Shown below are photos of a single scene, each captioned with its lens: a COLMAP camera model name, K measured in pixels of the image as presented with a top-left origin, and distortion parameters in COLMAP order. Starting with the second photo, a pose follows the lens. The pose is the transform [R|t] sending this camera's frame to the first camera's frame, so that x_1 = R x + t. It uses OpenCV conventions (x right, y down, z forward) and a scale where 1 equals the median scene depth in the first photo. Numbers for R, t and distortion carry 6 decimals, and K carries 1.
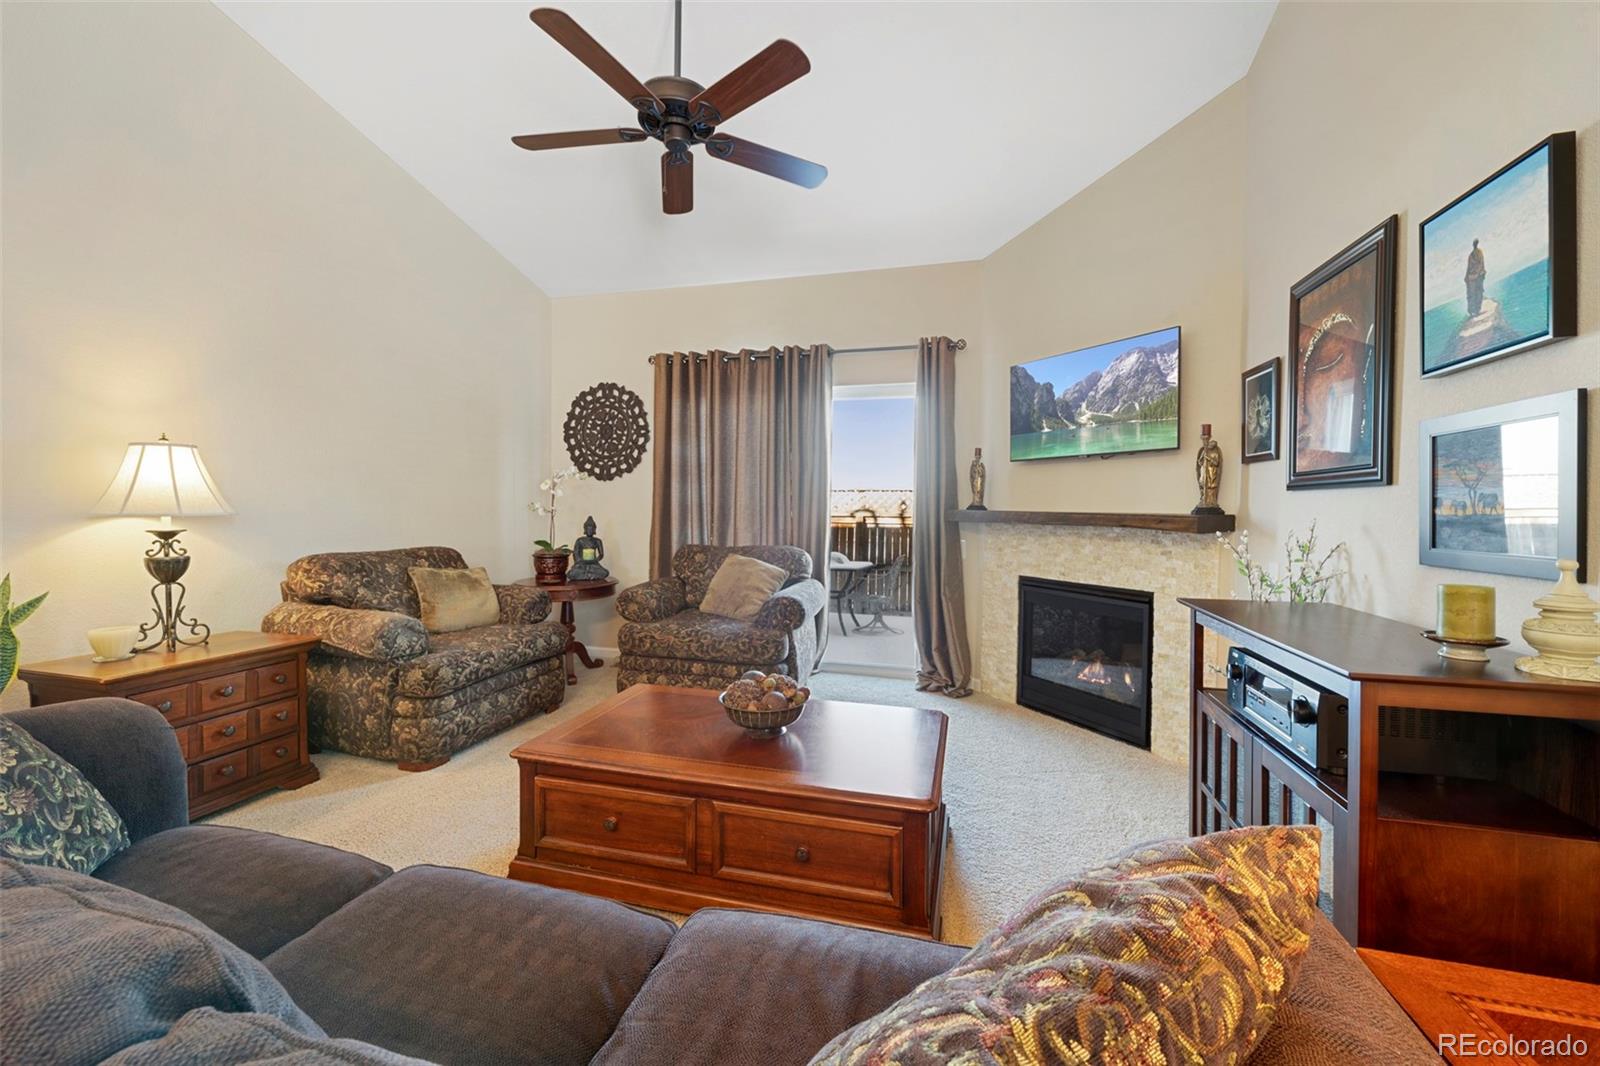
lens RADIAL K [[628.2, 0, 802.1], [0, 628.2, 519.9], [0, 0, 1]] dist [0.001953, -0.000279]
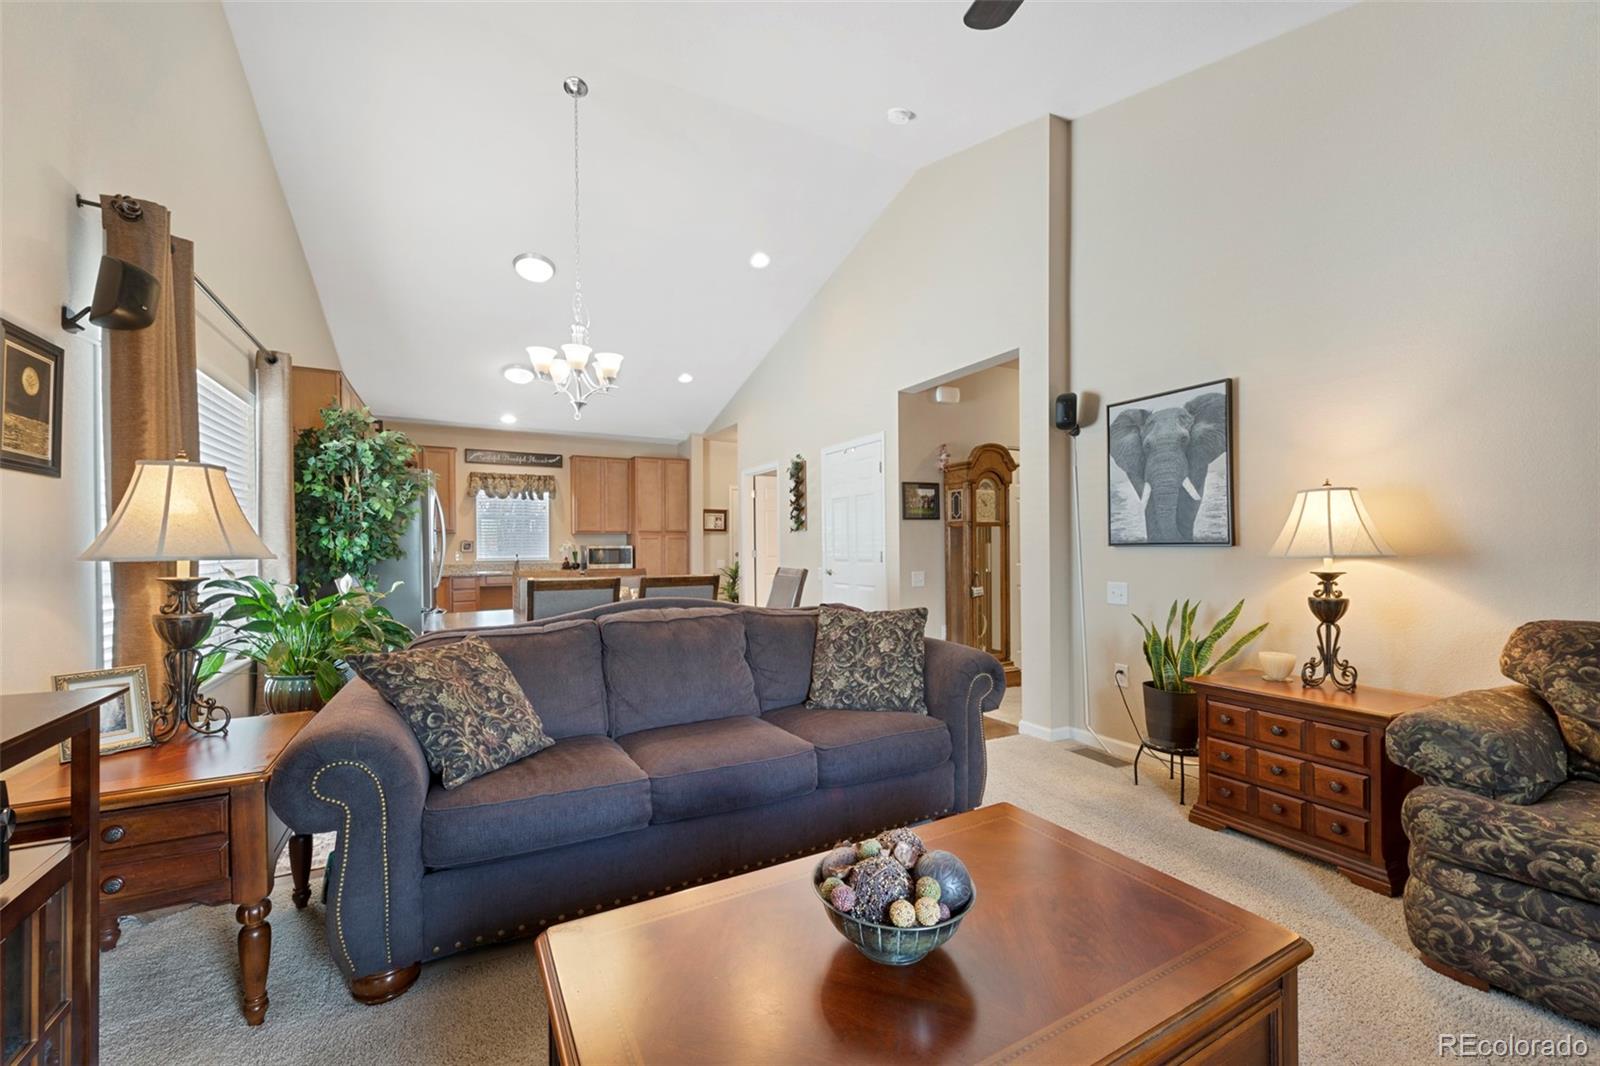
lens RADIAL K [[638.5, 0, 809.4], [0, 638.5, 555.4], [0, 0, 1]] dist [0.002107, 0.000139]
pose [[-0.712898, -0.000375, -0.701268, 0.209253], [-0.018078, 0.999677, 0.017844, -0.009149], [0.701035, 0.025398, -0.712675, 0.715638]]
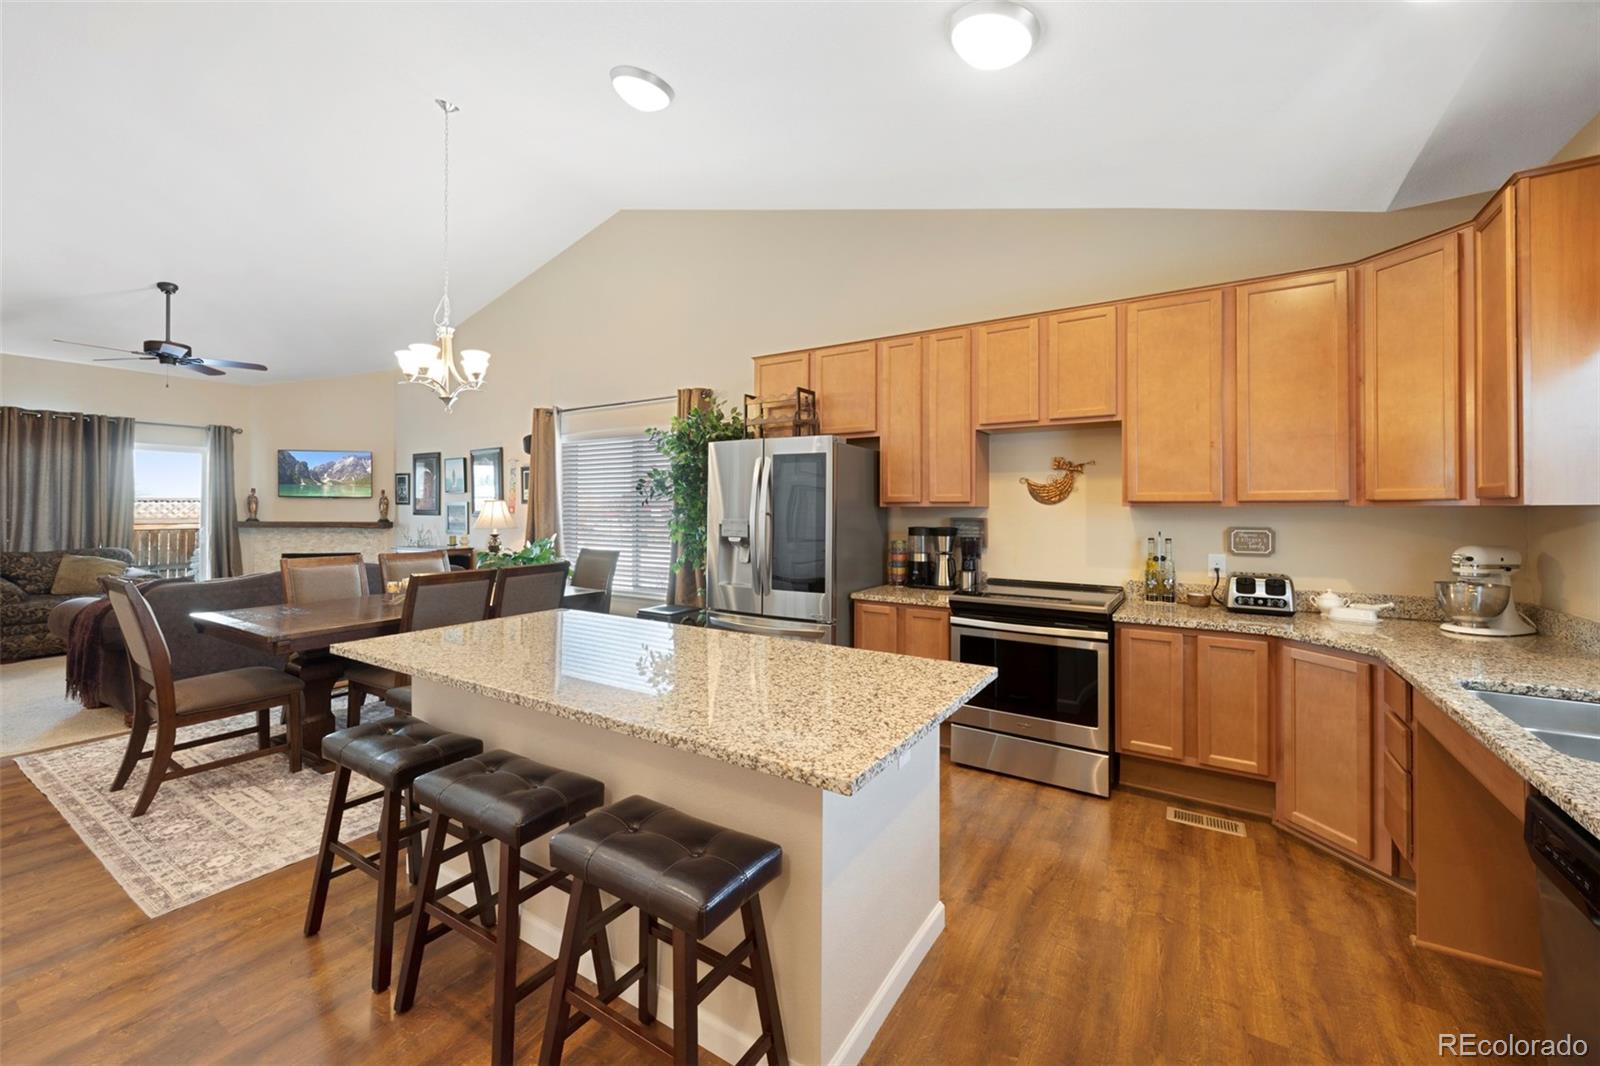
lens RADIAL K [[632.1, 0, 806.2], [0, 632.1, 510.3], [0, 0, 1]] dist [-0.000077, -0.000233]
pose [[0.278621, -0.010716, 0.960341, -1.077458], [0.015938, 0.999852, 0.006533, -0.034304], [-0.960269, 0.013486, 0.278750, -1.117624]]
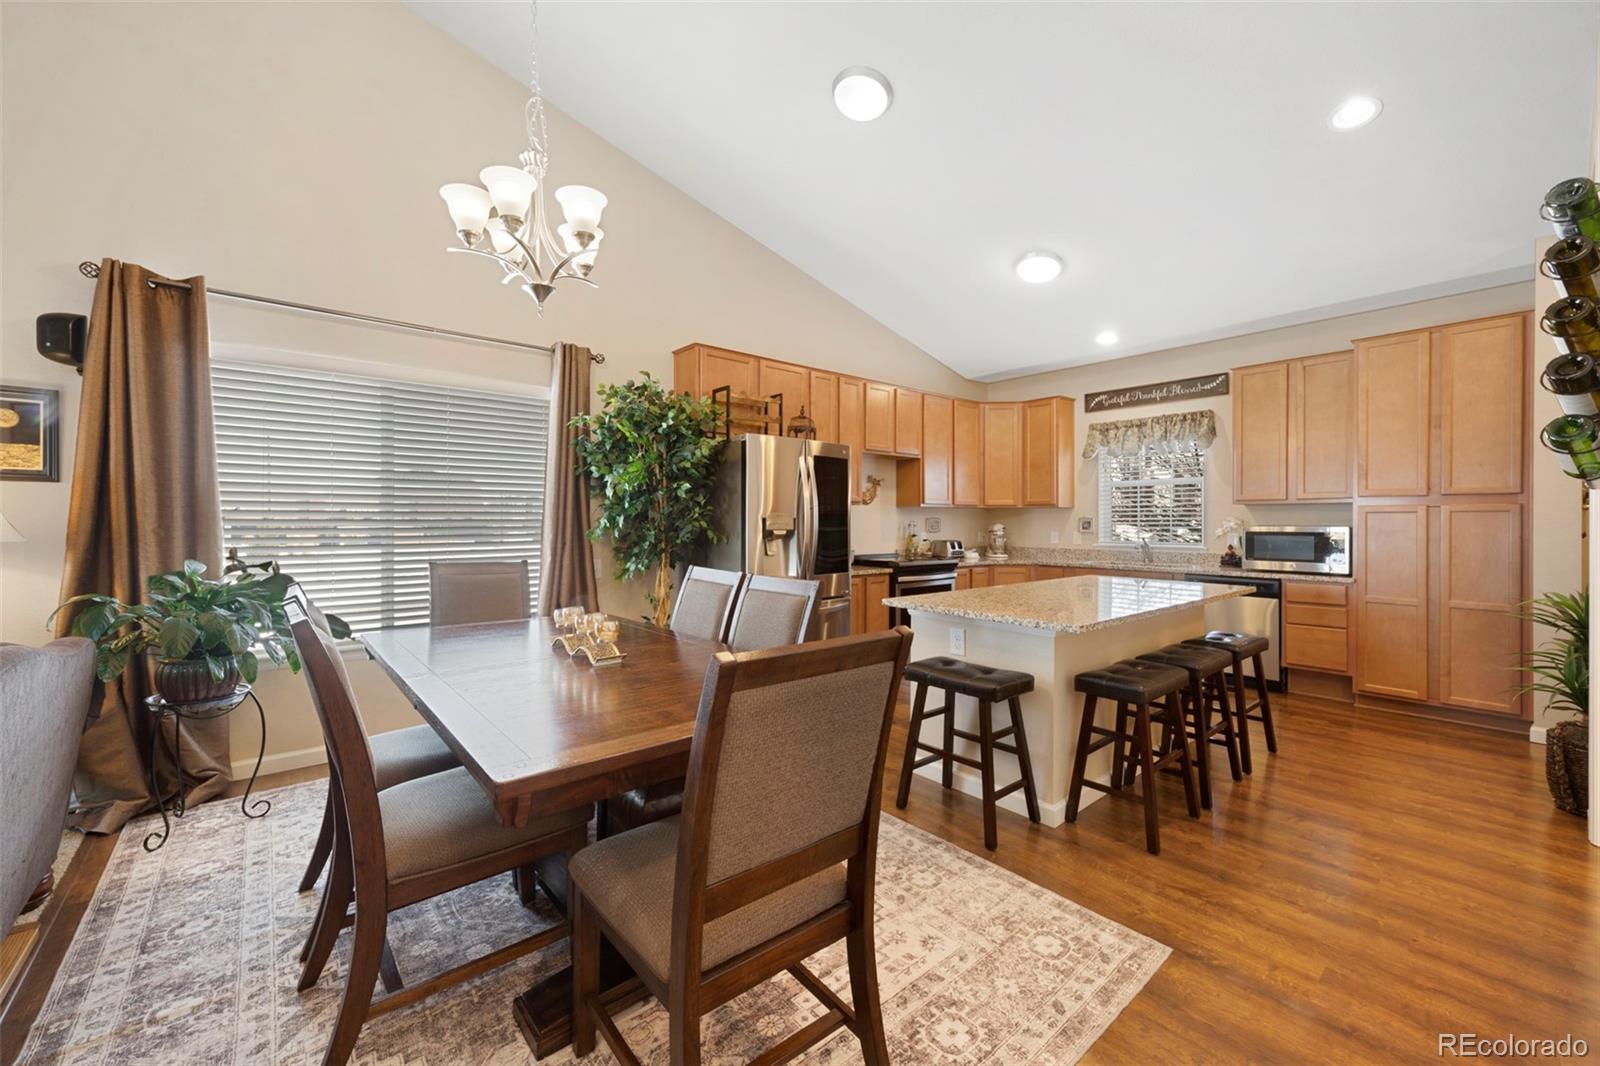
lens RADIAL K [[627.3, 0, 797.5], [0, 627.3, 524.9], [0, 0, 1]] dist [-0.001108, -0.000450]
pose [[-0.825613, -0.014497, 0.564050, -0.754764], [0.000519, 0.999650, 0.026452, -0.023112], [-0.564236, 0.022132, -0.825317, 0.086524]]
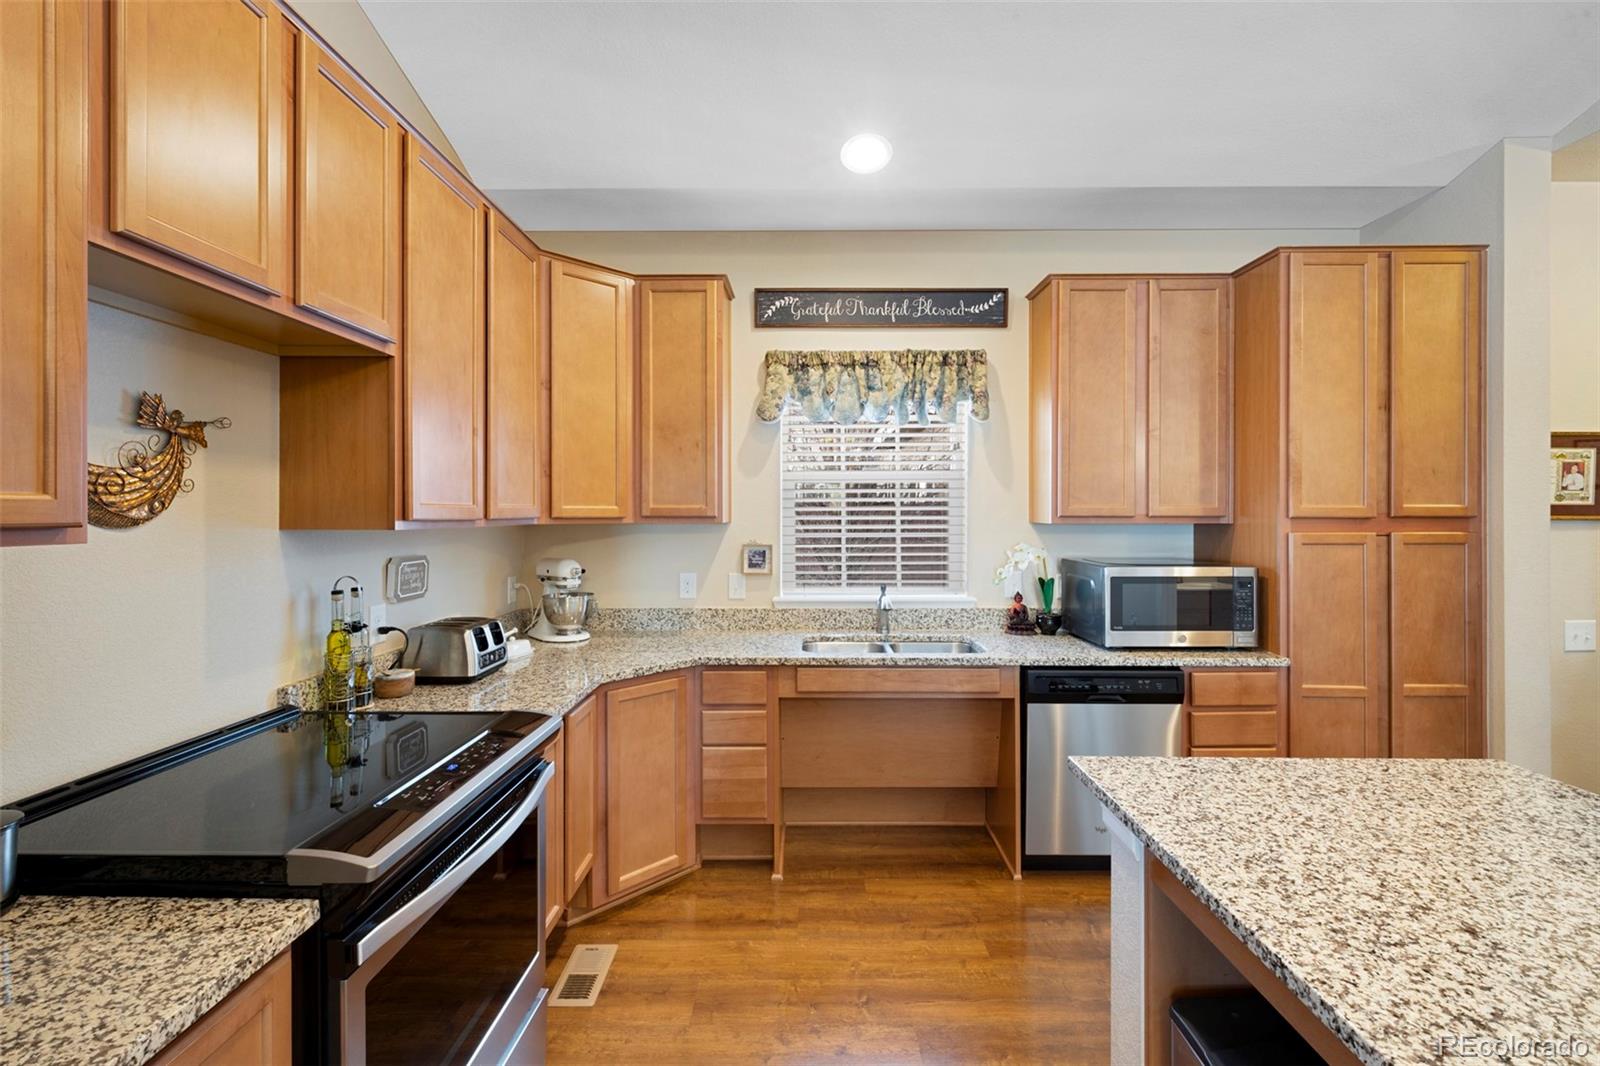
lens RADIAL K [[695.5, 0, 804.8], [0, 695.5, 514.8], [0, 0, 1]] dist [0.001812, -0.000270]
pose [[-0.964706, -0.009532, -0.263156, -0.304052], [-0.014029, 0.999786, 0.015212, -0.047858], [0.262955, 0.018367, -0.964633, -0.776970]]
